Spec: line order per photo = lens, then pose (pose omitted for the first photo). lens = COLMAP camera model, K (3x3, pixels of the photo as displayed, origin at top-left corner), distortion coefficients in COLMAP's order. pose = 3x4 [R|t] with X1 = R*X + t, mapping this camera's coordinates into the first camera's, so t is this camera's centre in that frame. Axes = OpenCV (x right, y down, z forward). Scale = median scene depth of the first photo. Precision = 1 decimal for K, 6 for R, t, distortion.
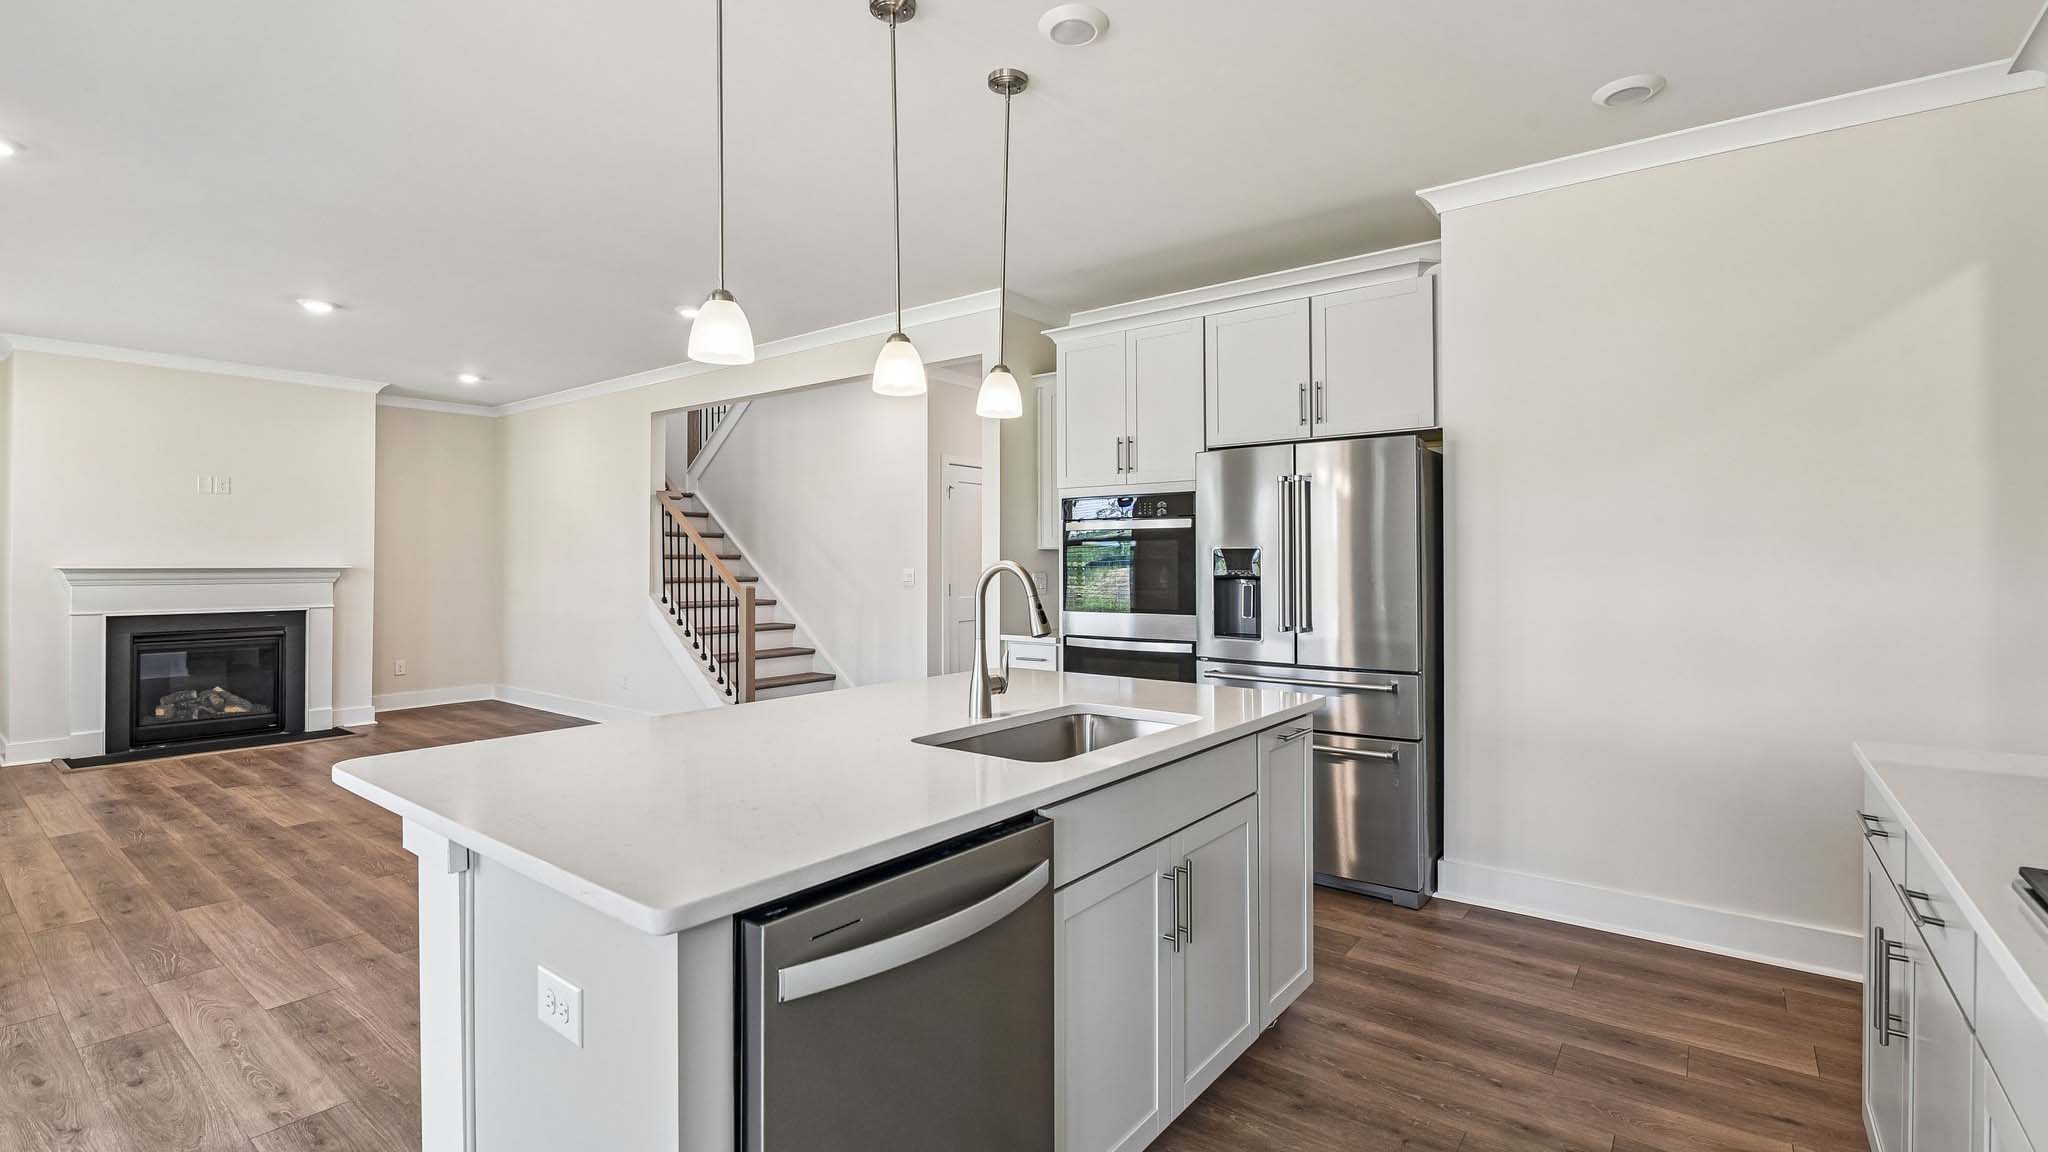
lens RADIAL K [[893.7, 0, 1039.6], [0, 893.7, 567.4], [0, 0, 1]] dist [-0.010465, -0.002879]
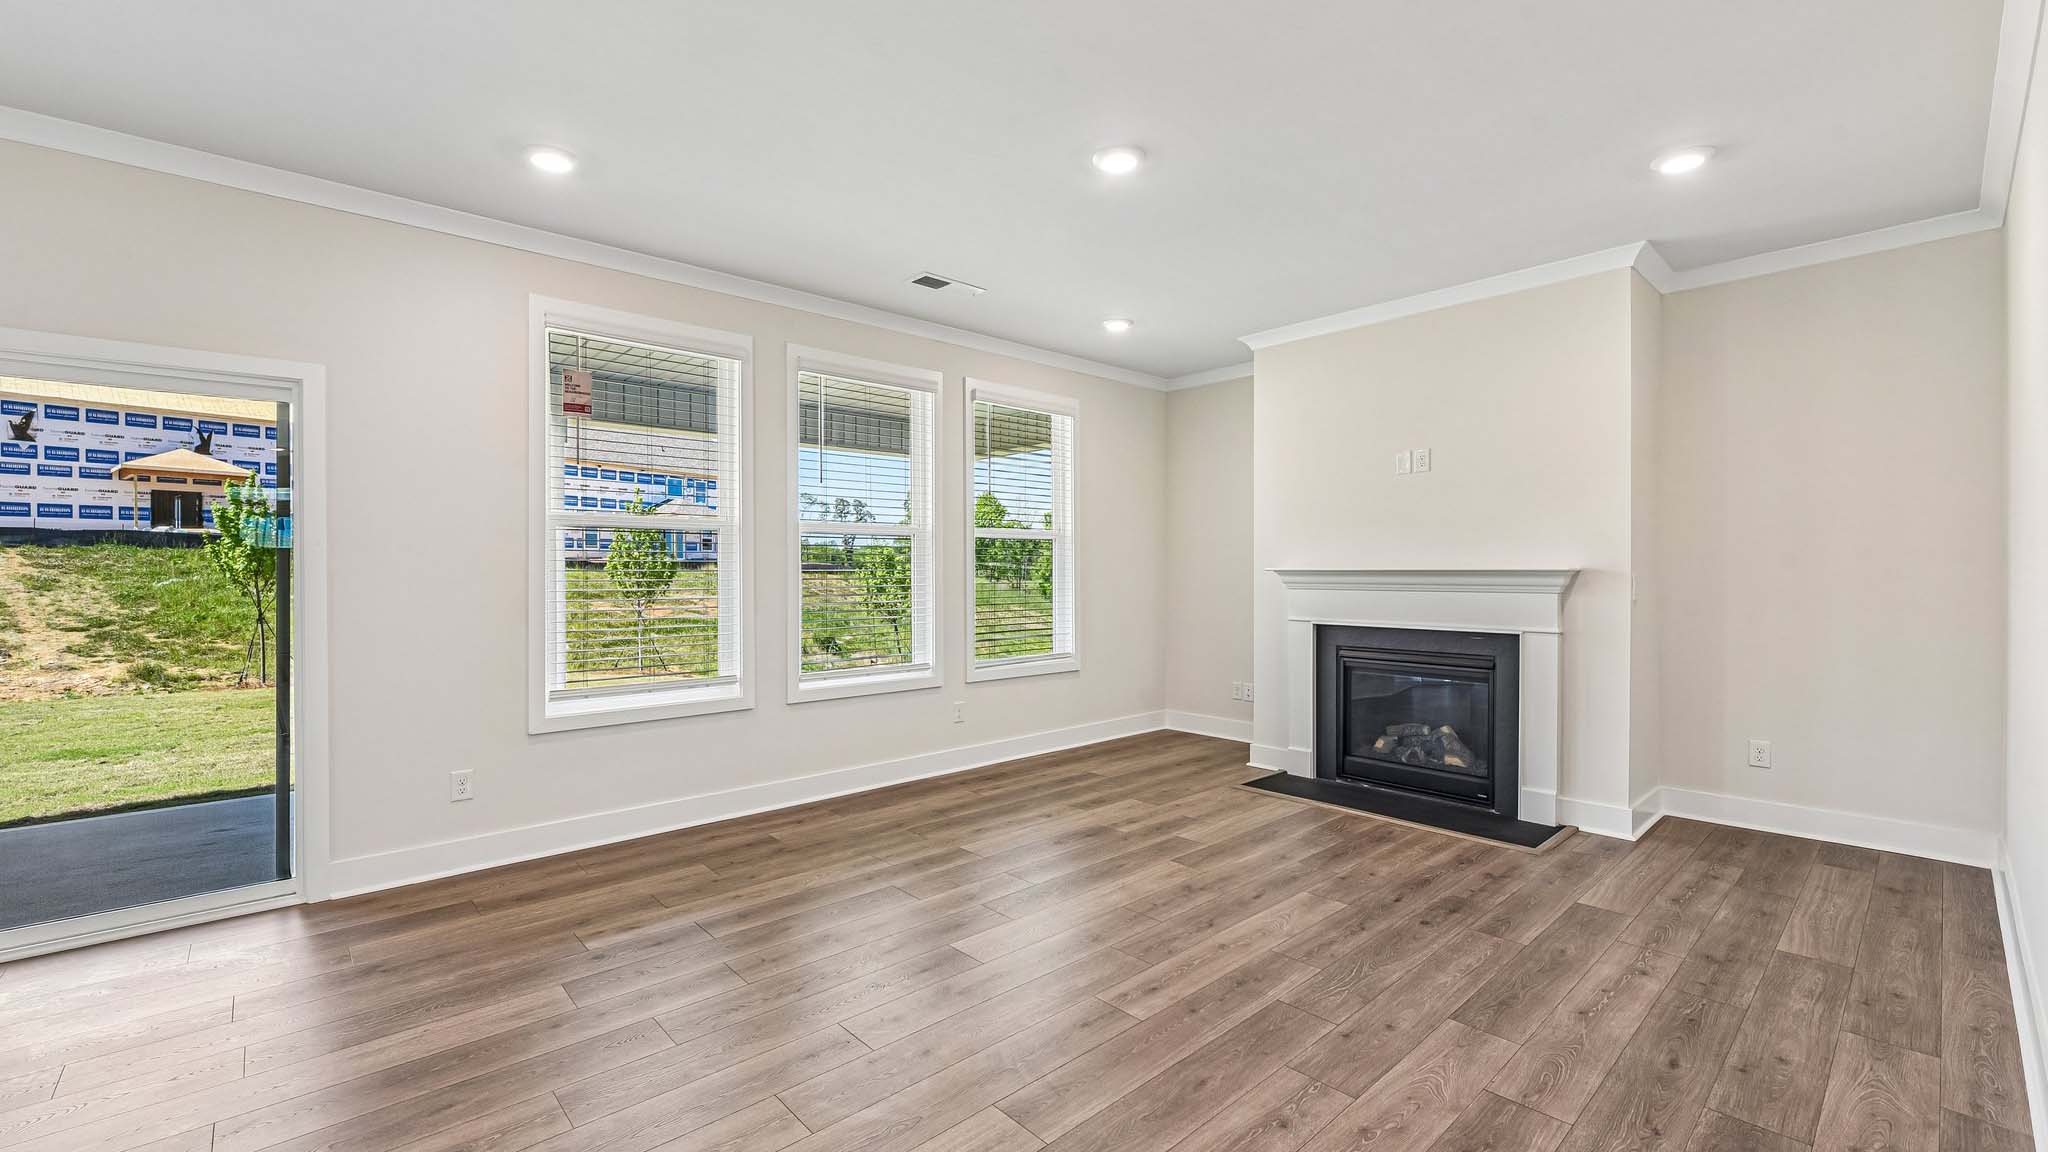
lens RADIAL K [[836.2, 0, 1010.6], [0, 836.2, 559.7], [0, 0, 1]] dist [-0.015233, 0.000318]
pose [[-0.198641, -0.011419, -0.980006, -0.154978], [-0.004287, 0.999933, -0.010782, 0.001489], [0.980063, 0.002059, -0.198677, 0.792464]]
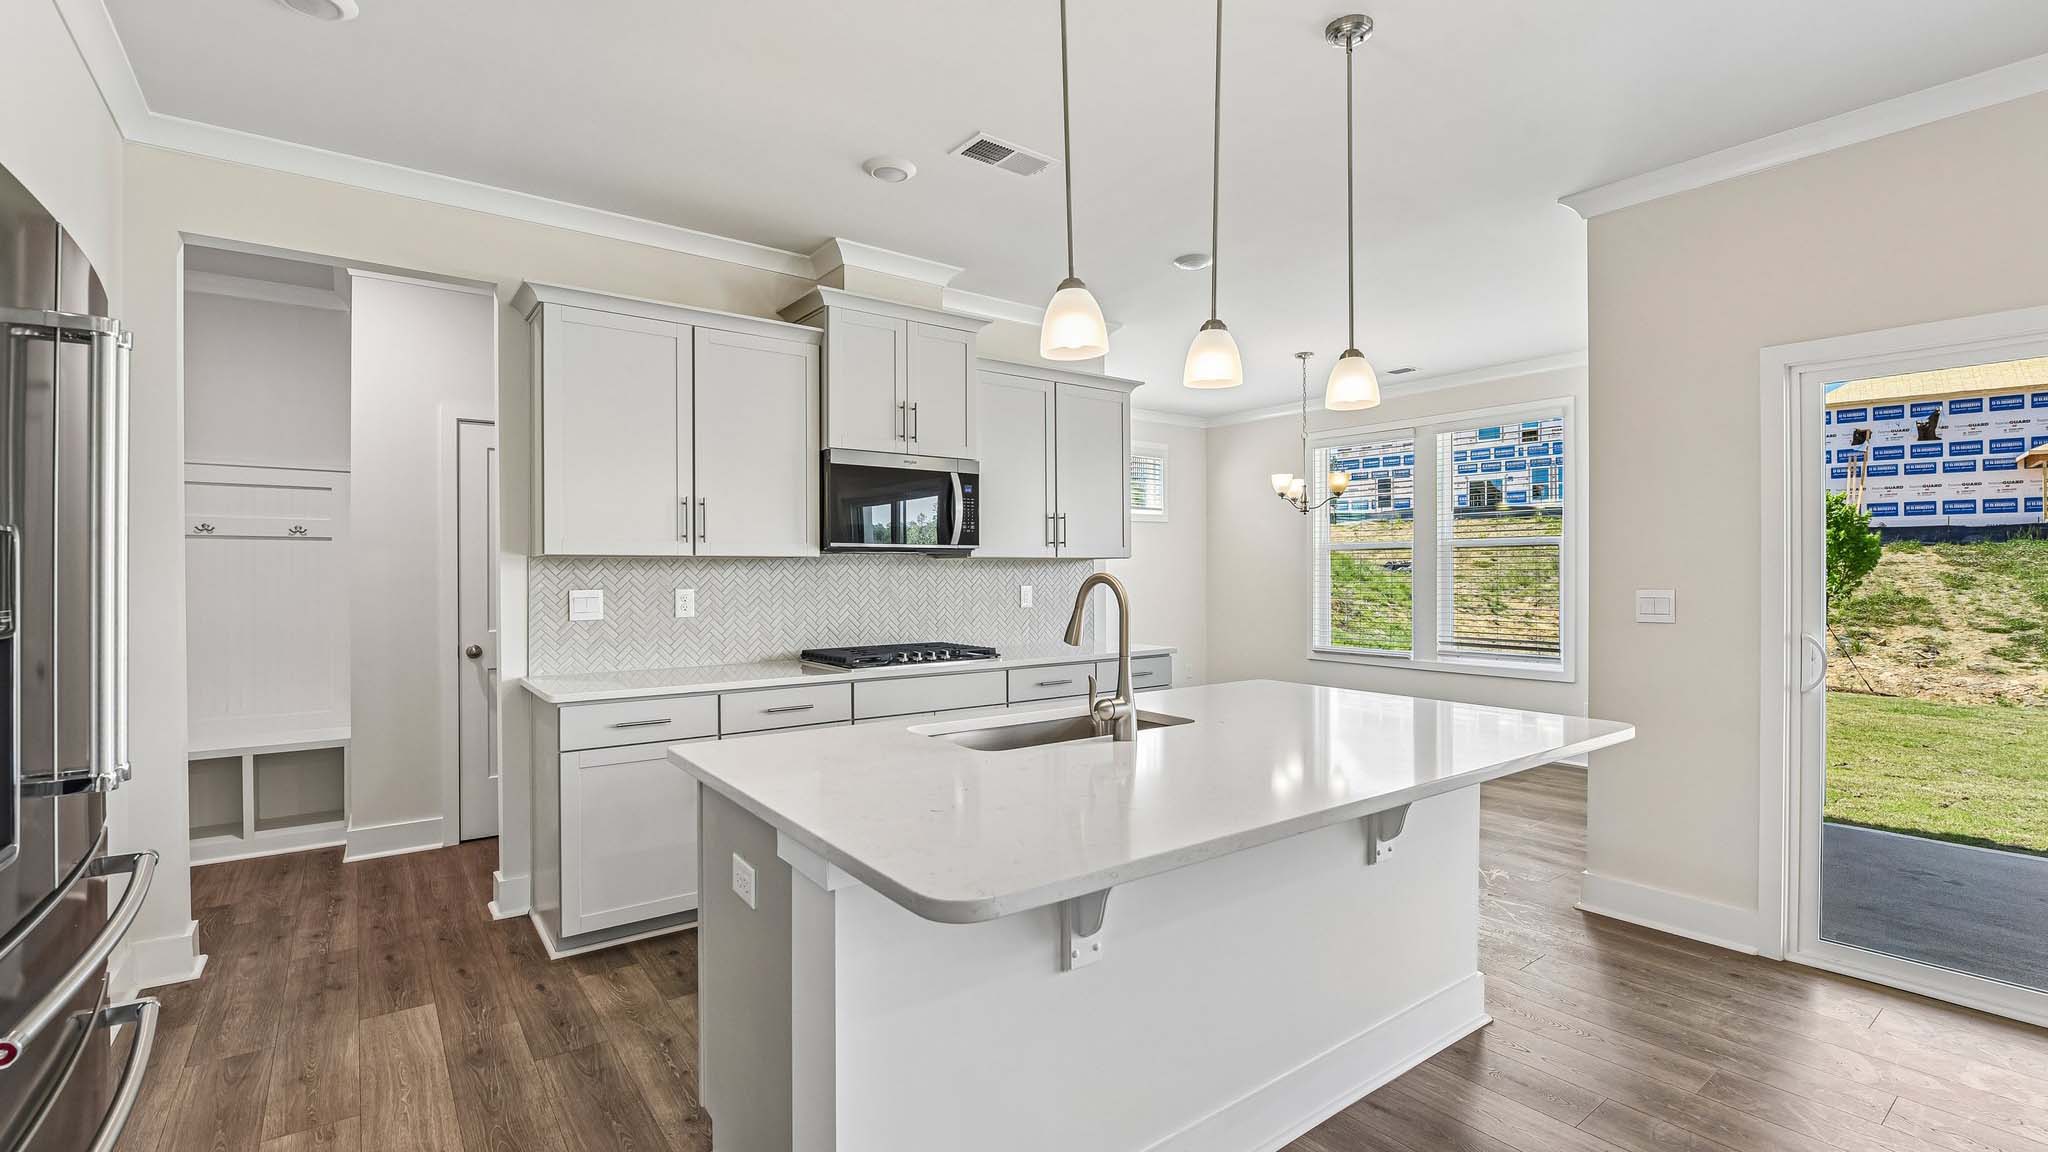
lens RADIAL K [[891.1, 0, 1056.0], [0, 891.1, 567.1], [0, 0, 1]] dist [-0.007621, -0.000148]
pose [[-0.965610, 0.002644, 0.259981, -0.072873], [0.003834, 0.999984, 0.004070, -0.006171], [-0.259966, 0.004927, -0.965605, 0.656187]]
